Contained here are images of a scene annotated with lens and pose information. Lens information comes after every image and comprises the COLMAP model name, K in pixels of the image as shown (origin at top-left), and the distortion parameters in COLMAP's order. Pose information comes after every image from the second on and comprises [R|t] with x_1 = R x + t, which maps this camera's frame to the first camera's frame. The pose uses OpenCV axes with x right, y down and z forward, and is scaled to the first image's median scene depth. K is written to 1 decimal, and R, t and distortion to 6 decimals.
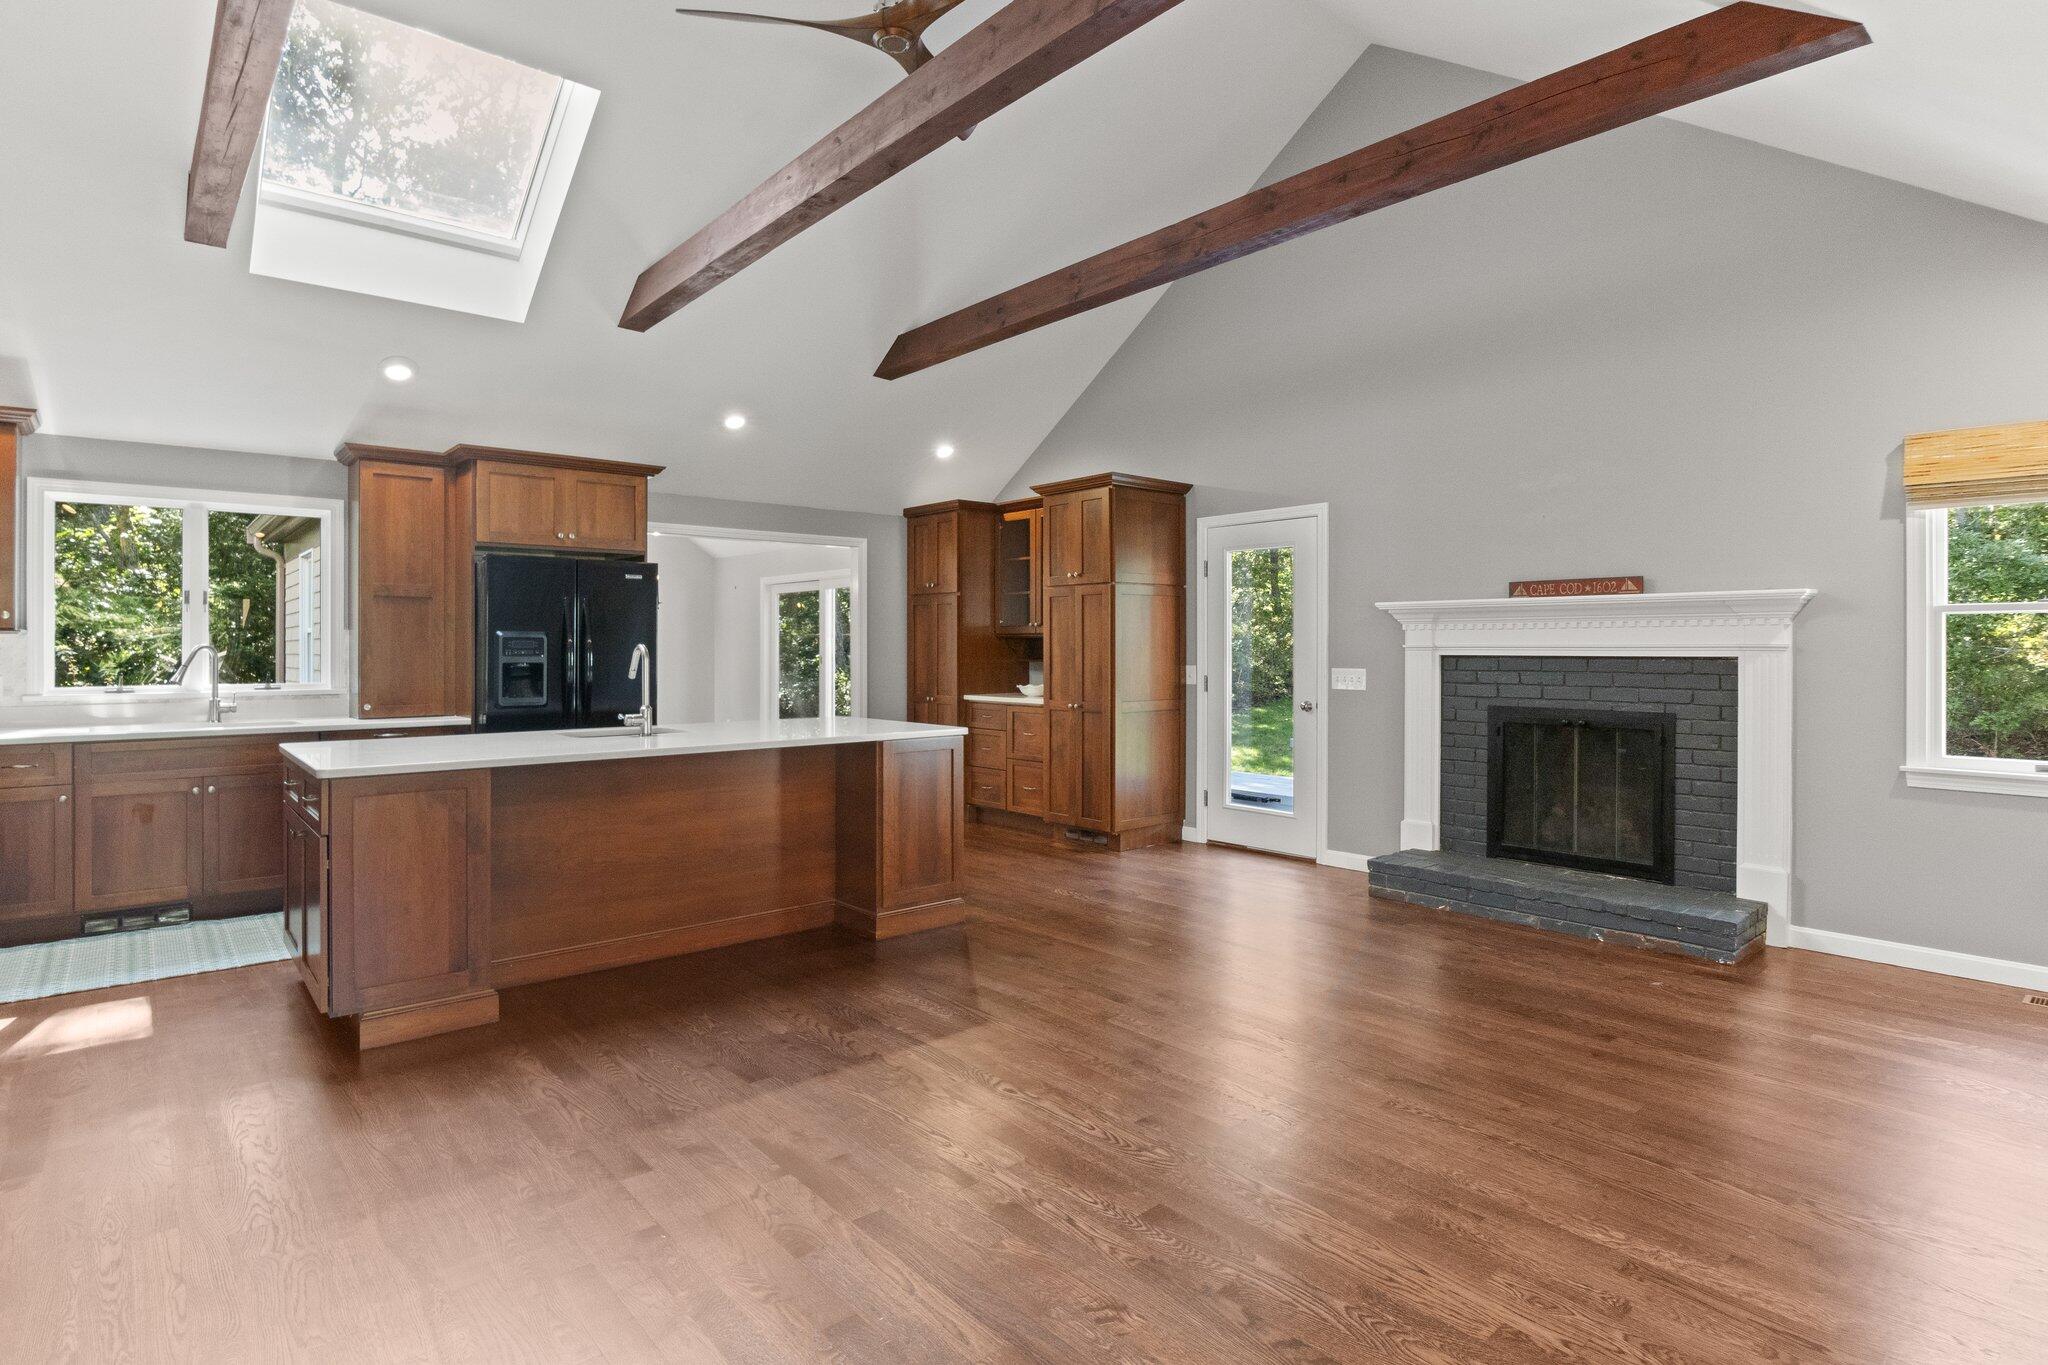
lens RADIAL K [[1016.8, 0, 1064.1], [0, 1016.8, 649.1], [0, 0, 1]] dist [-0.005940, 0.002177]
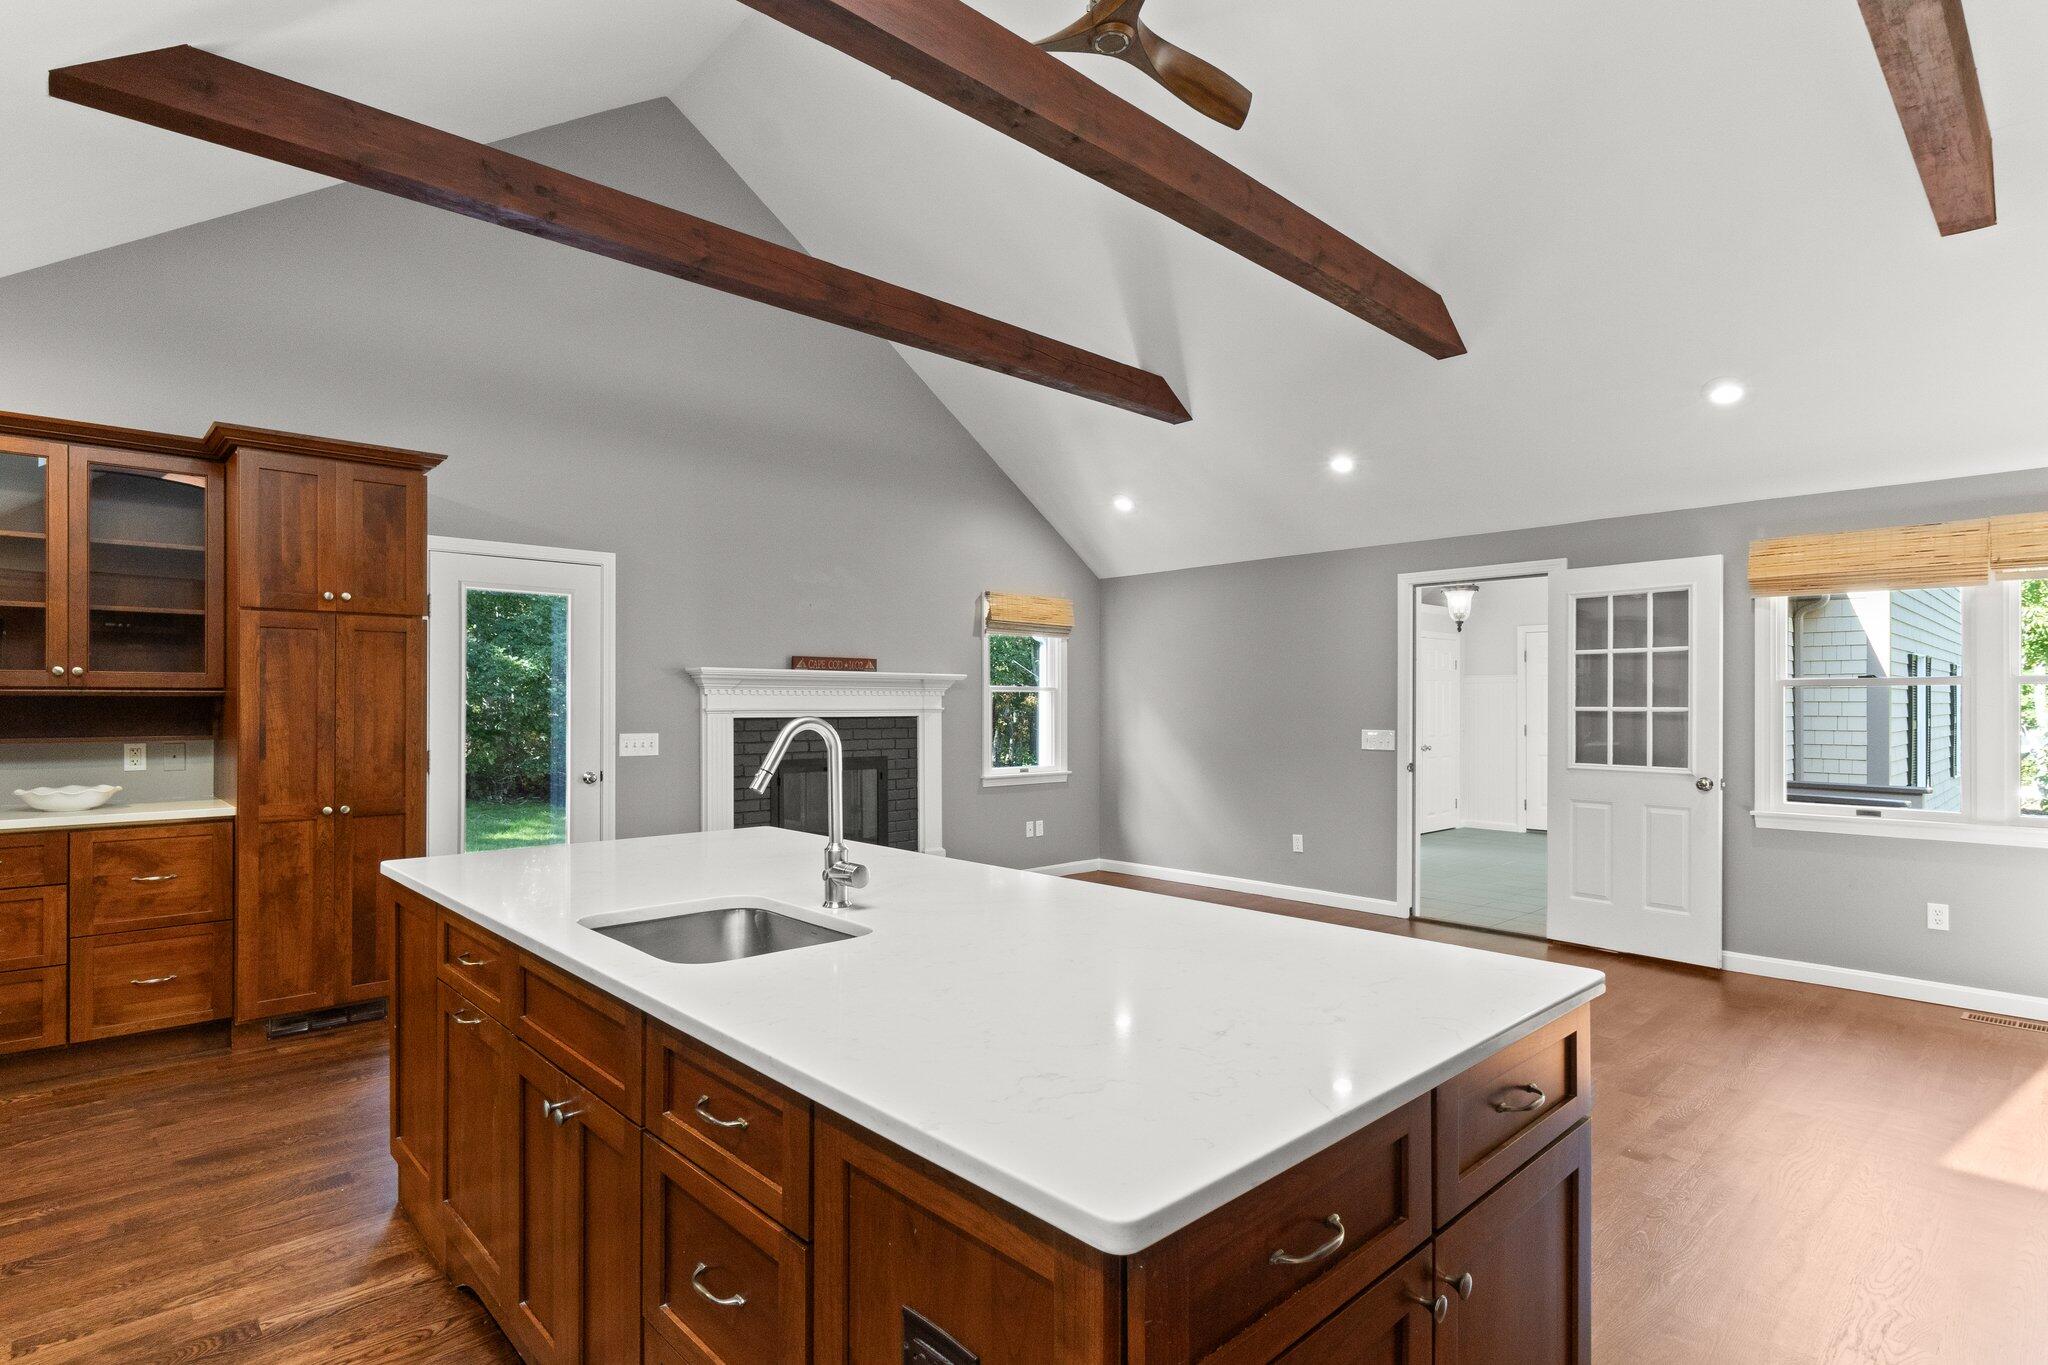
lens RADIAL K [[1016.8, 0, 929.2], [0, 1016.8, 701.3], [0, 0, 1]] dist [-0.005940, 0.002177]
pose [[0.045236, 0.002928, 0.998972, -0.731852], [0.001980, 0.999993, -0.003020, -0.008489], [-0.998974, 0.002114, 0.045230, 0.766944]]
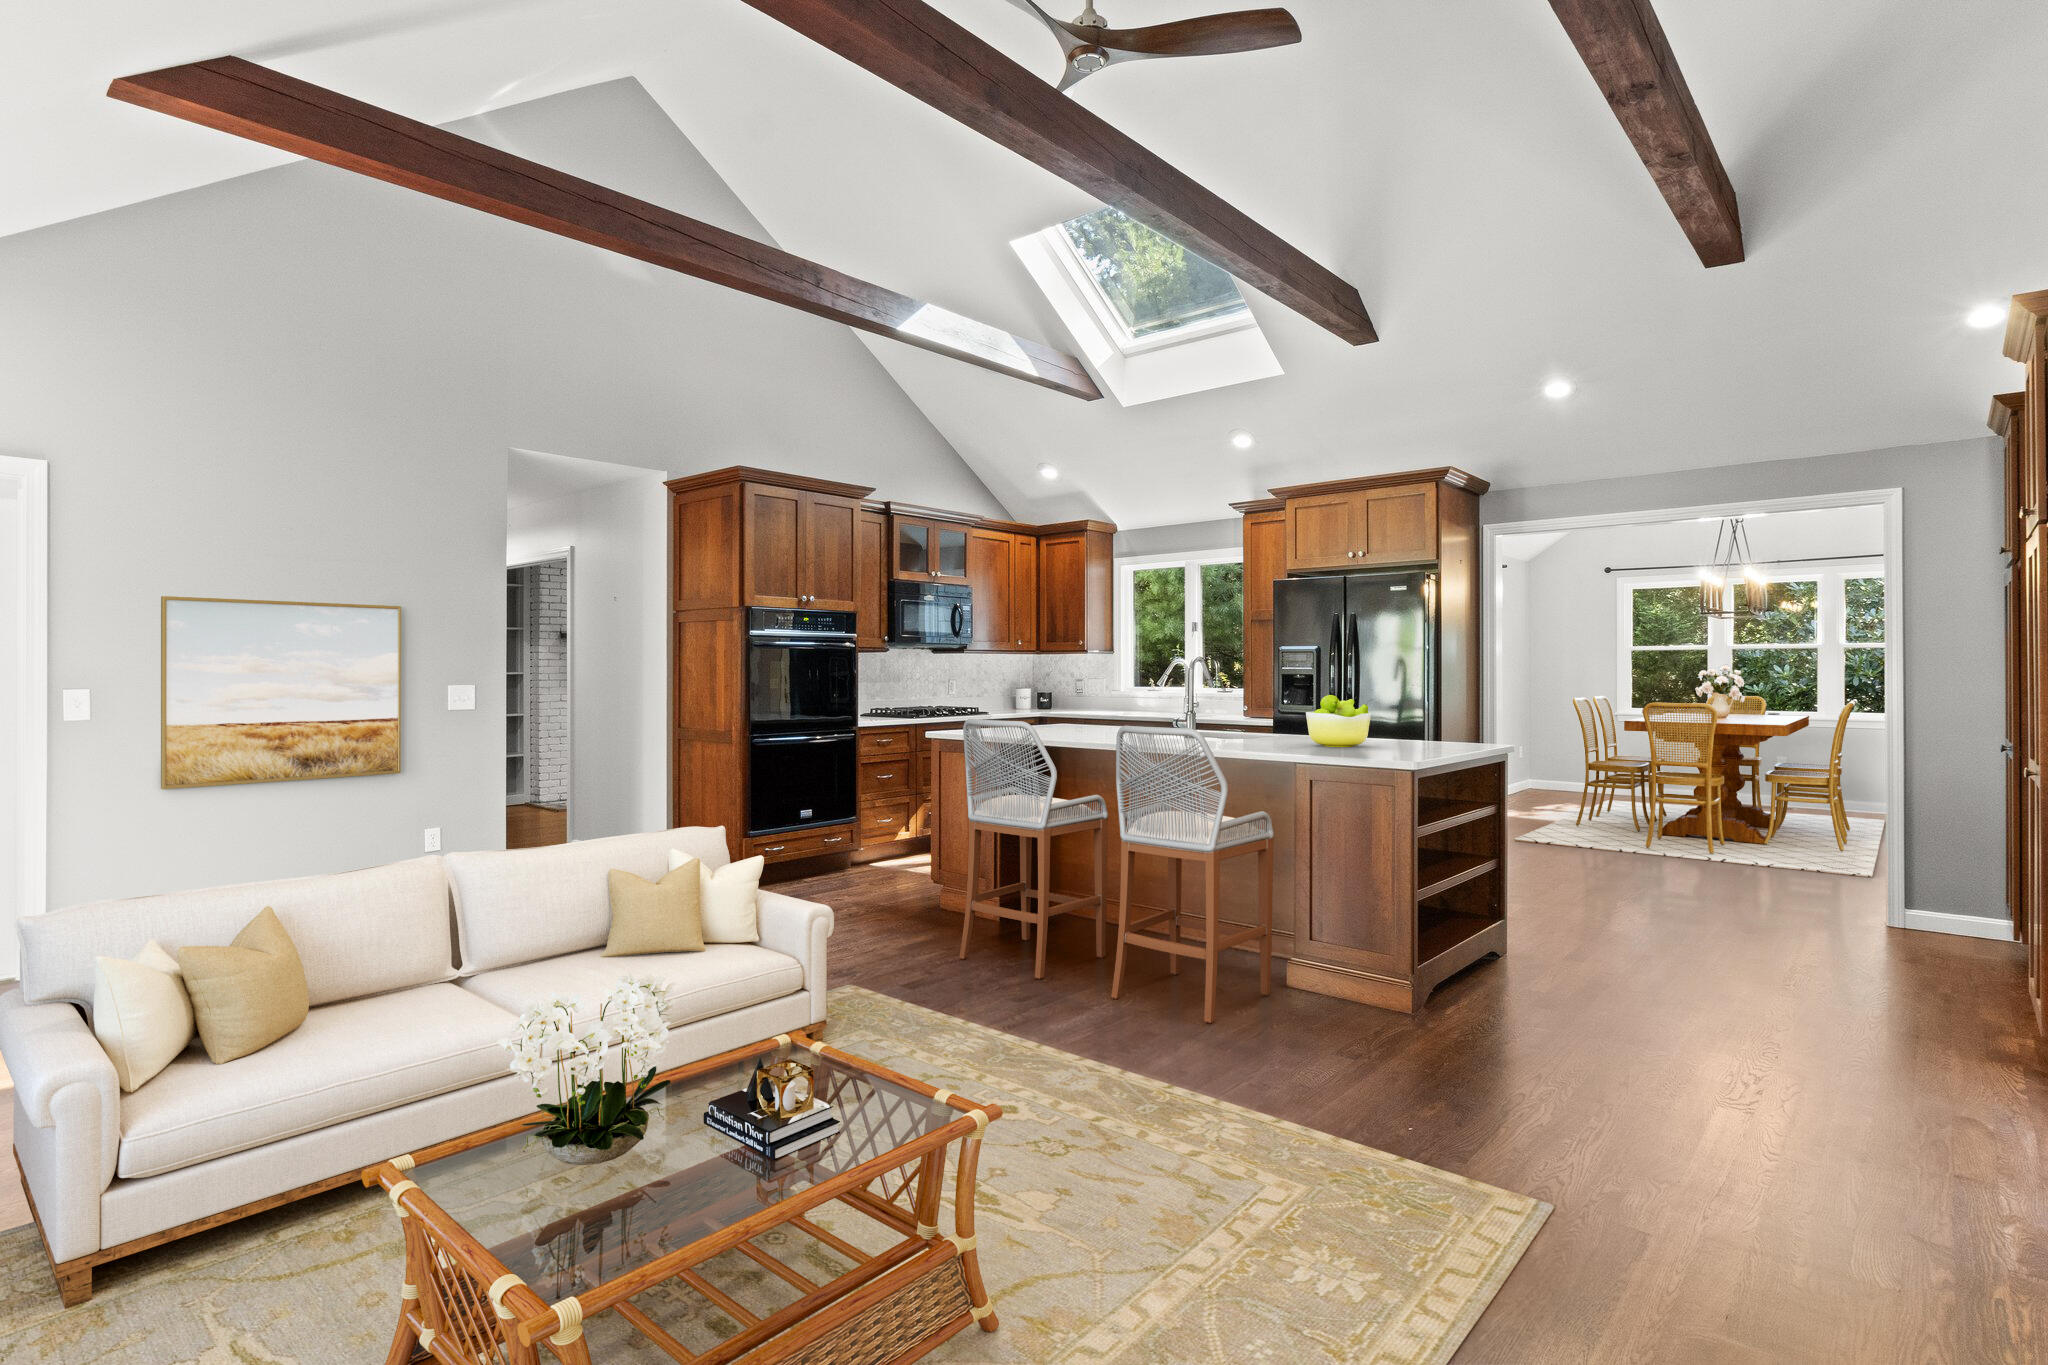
lens RADIAL K [[1016.8, 0, 971.7], [0, 1016.8, 672.1], [0, 0, 1]] dist [-0.005940, 0.002177]
pose [[0.073087, 0.005865, -0.997308, 0.558943], [-0.004643, 0.999974, 0.005541, 0.006765], [0.997315, 0.004225, 0.073113, 0.554177]]
